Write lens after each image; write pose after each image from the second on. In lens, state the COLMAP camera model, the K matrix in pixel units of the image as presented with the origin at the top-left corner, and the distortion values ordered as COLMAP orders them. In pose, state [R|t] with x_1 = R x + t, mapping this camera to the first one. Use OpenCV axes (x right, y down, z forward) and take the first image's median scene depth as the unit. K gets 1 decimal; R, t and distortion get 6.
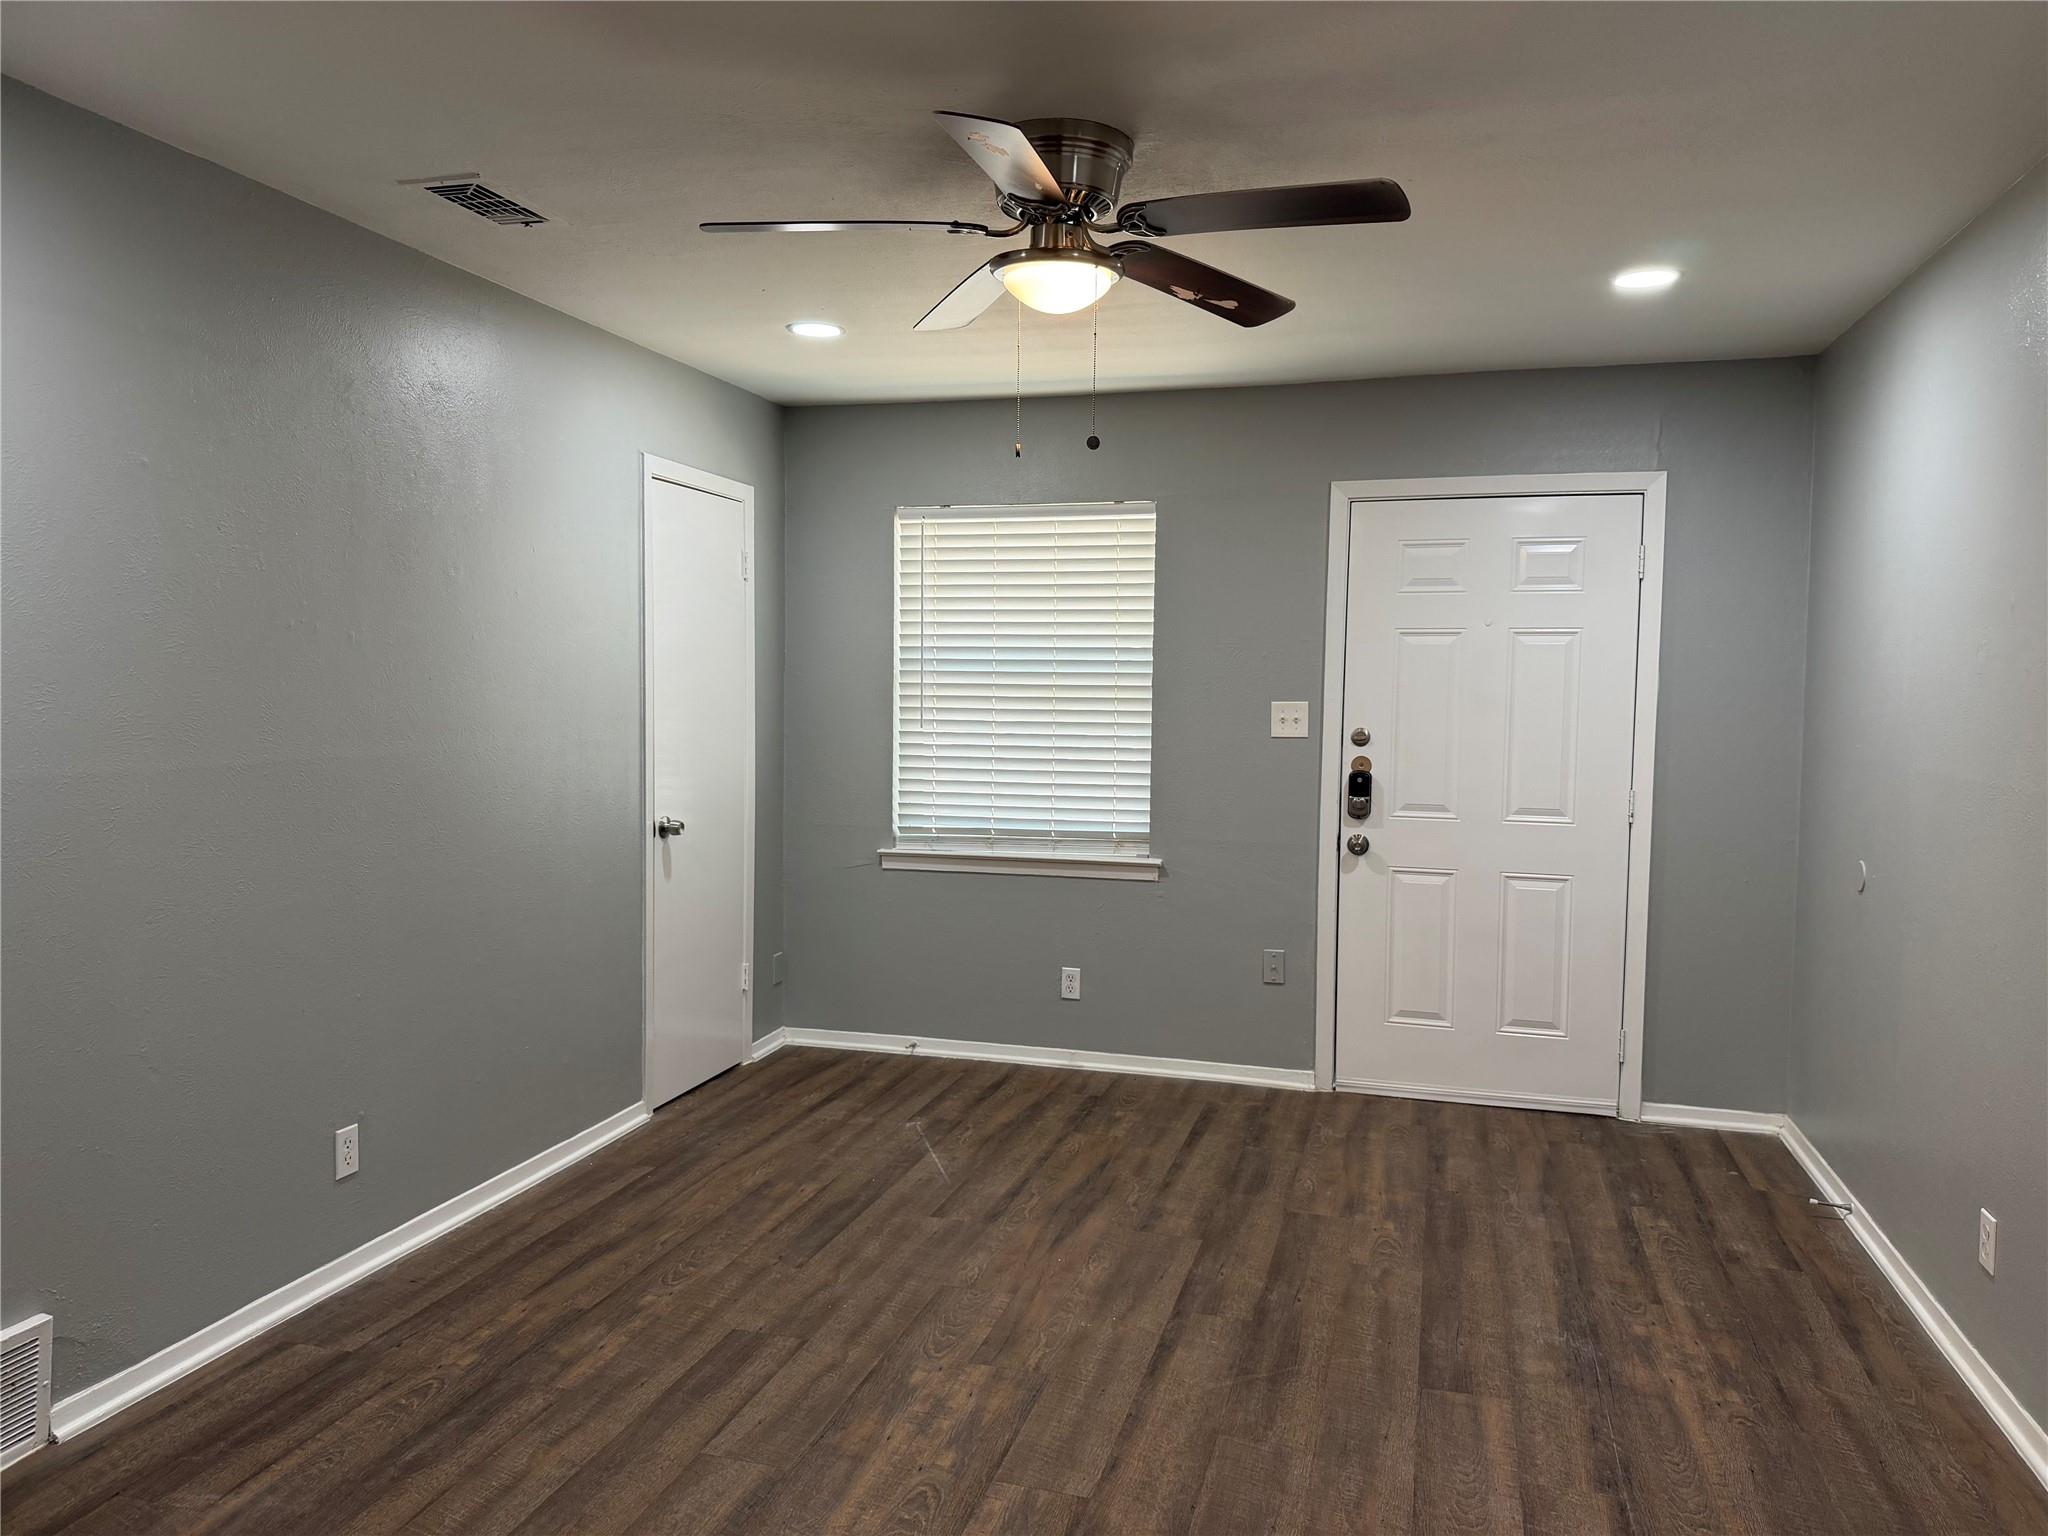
lens RADIAL K [[1456.3, 0, 1024.0], [0, 1456.3, 768.0], [0, 0, 1]] dist [-0.030037, -0.002531]
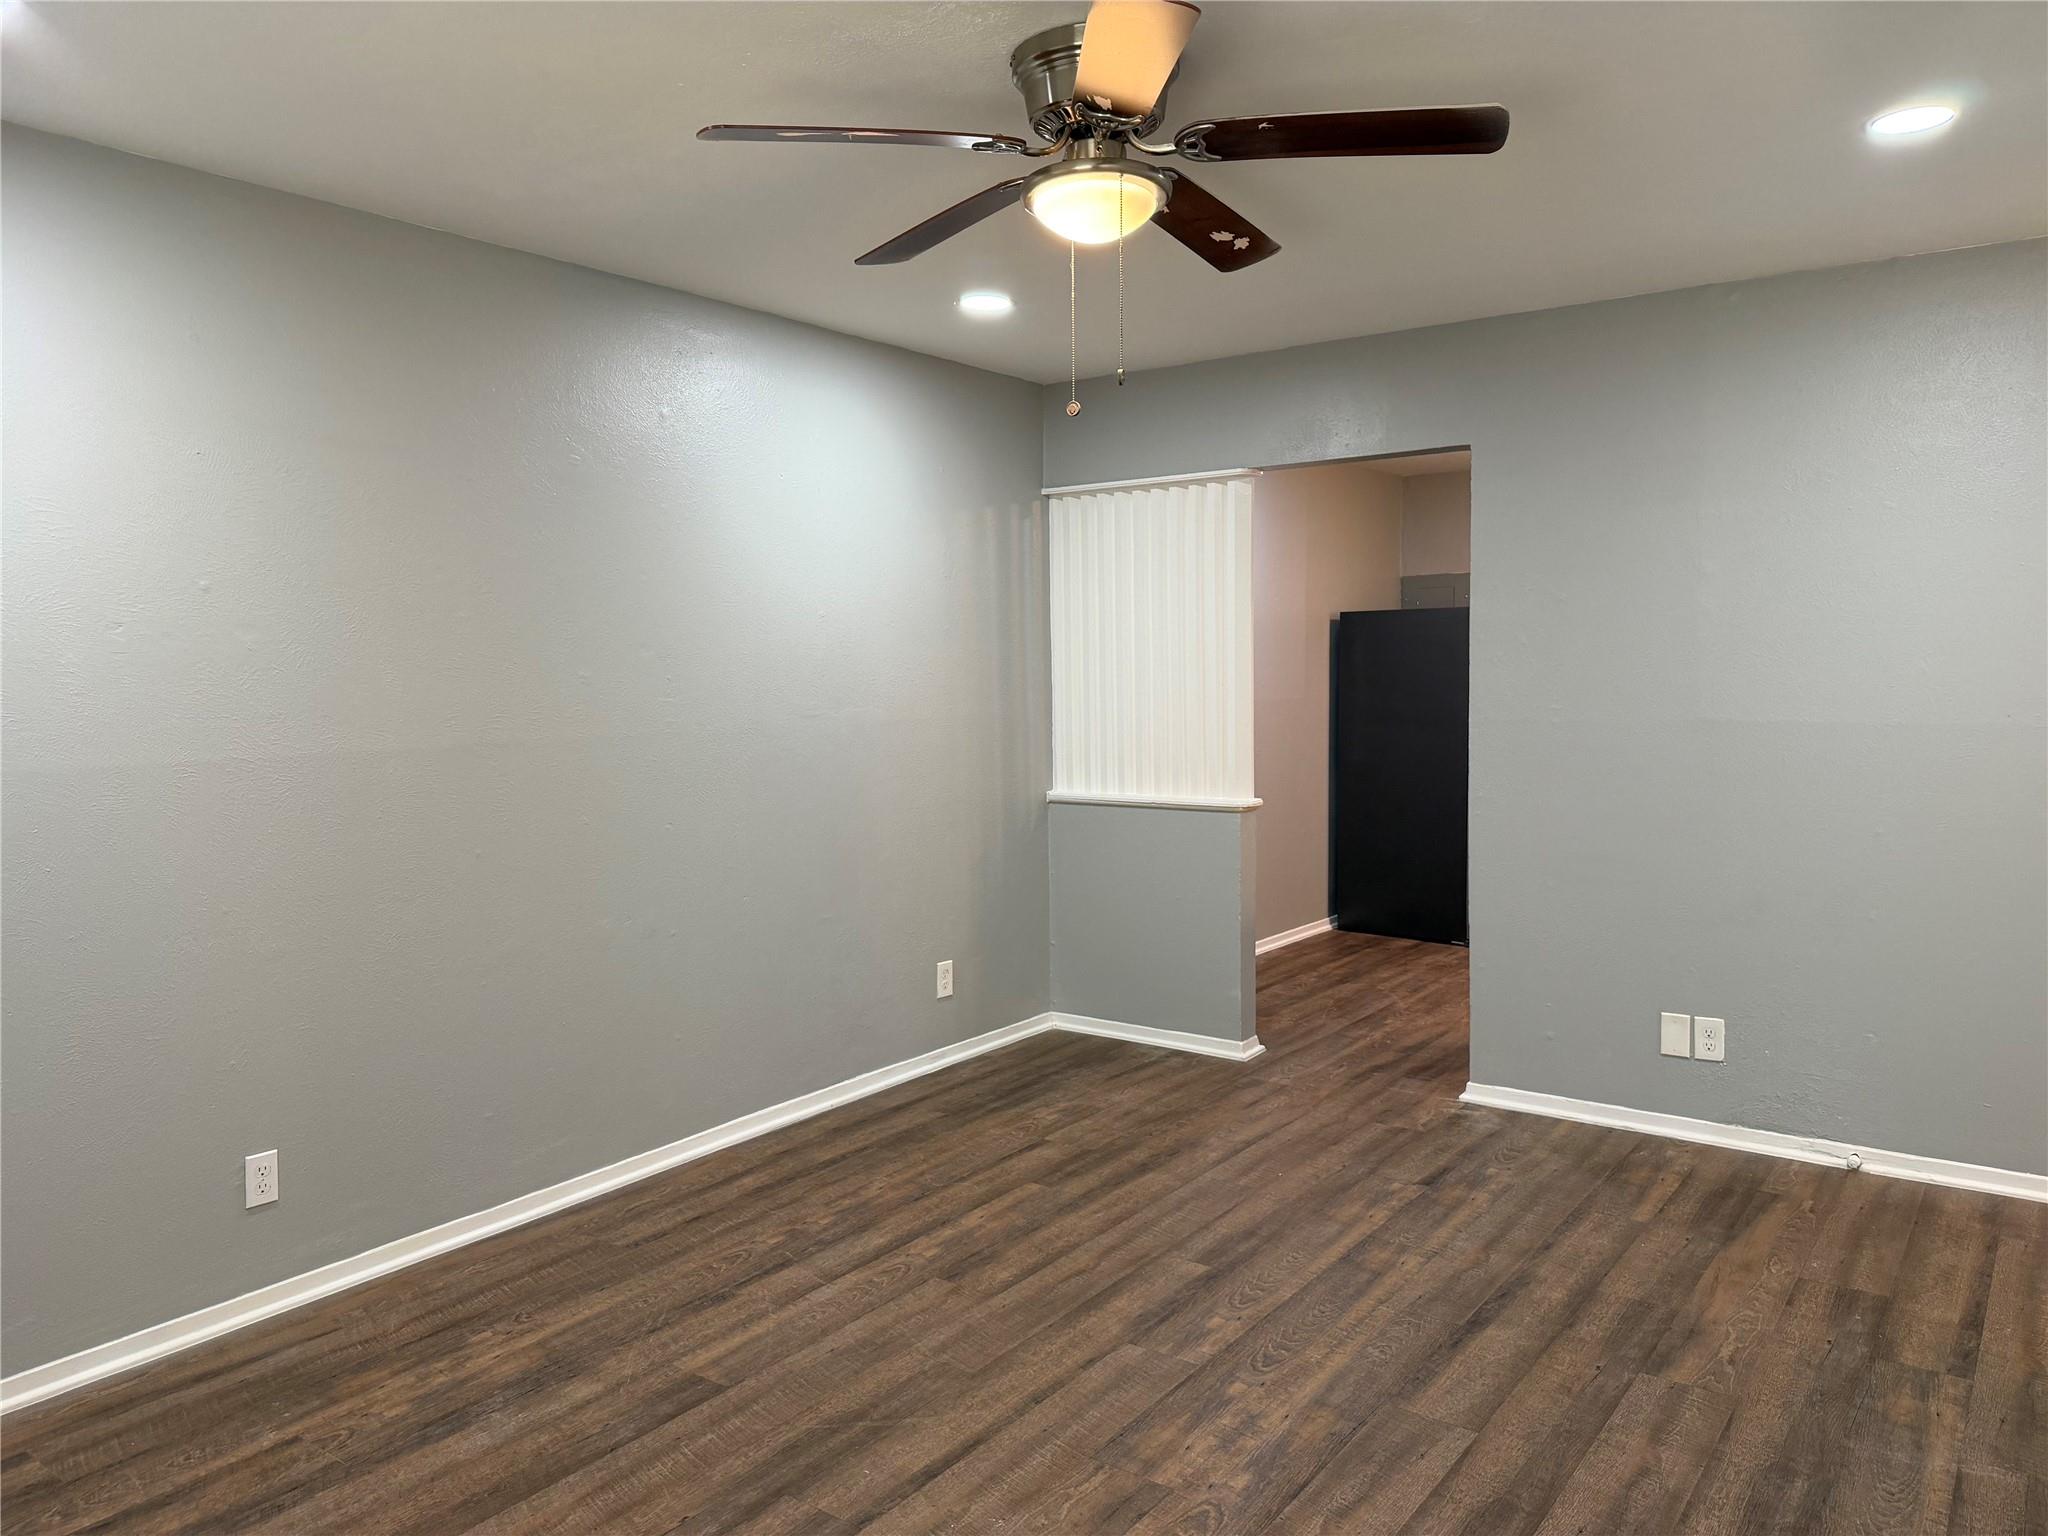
lens RADIAL K [[1456.3, 0, 1024.0], [0, 1456.3, 768.0], [0, 0, 1]] dist [-0.030037, -0.002531]
pose [[-0.937196, -0.023030, 0.348041, -0.247617], [0.025470, 0.990635, 0.134138, -0.112787], [-0.347871, 0.134578, -0.927833, 1.834800]]
